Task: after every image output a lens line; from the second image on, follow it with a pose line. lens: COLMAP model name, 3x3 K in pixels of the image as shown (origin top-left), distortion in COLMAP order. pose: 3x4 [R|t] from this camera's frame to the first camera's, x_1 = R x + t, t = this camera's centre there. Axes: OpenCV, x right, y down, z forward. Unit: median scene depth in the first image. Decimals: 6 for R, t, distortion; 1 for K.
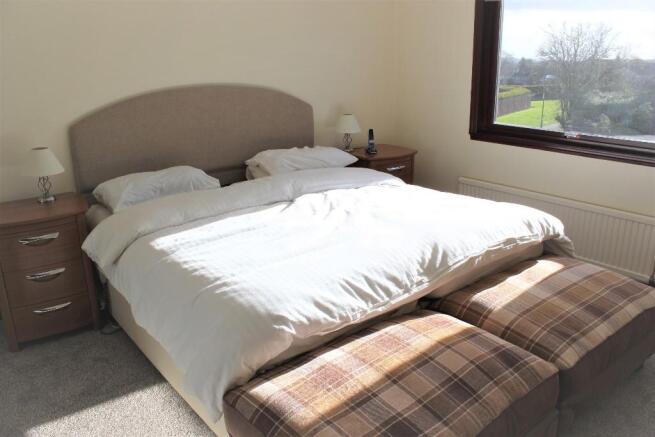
lens RADIAL K [[543.4, 0, 327.5], [0, 543.4, 218.5], [0, 0, 1]] dist [-0.045339, 0.003060]
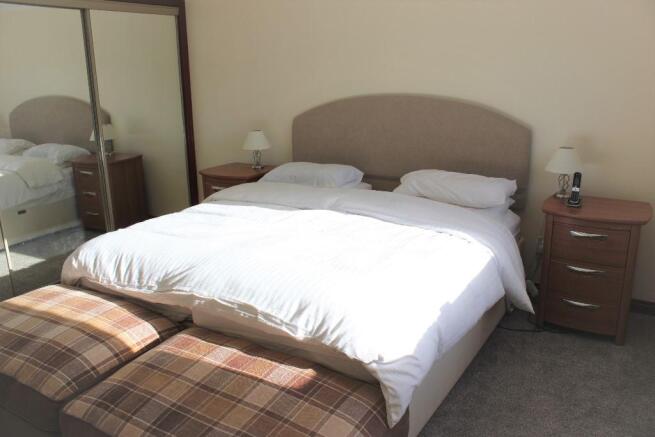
lens RADIAL K [[543.4, 0, 327.5], [0, 543.4, 218.5], [0, 0, 1]] dist [-0.045339, 0.003060]
pose [[0.291515, 0.255098, -0.921924, 1.221132], [-0.240058, 0.952452, 0.187638, -0.297491], [0.925954, 0.166617, 0.338892, 0.931464]]
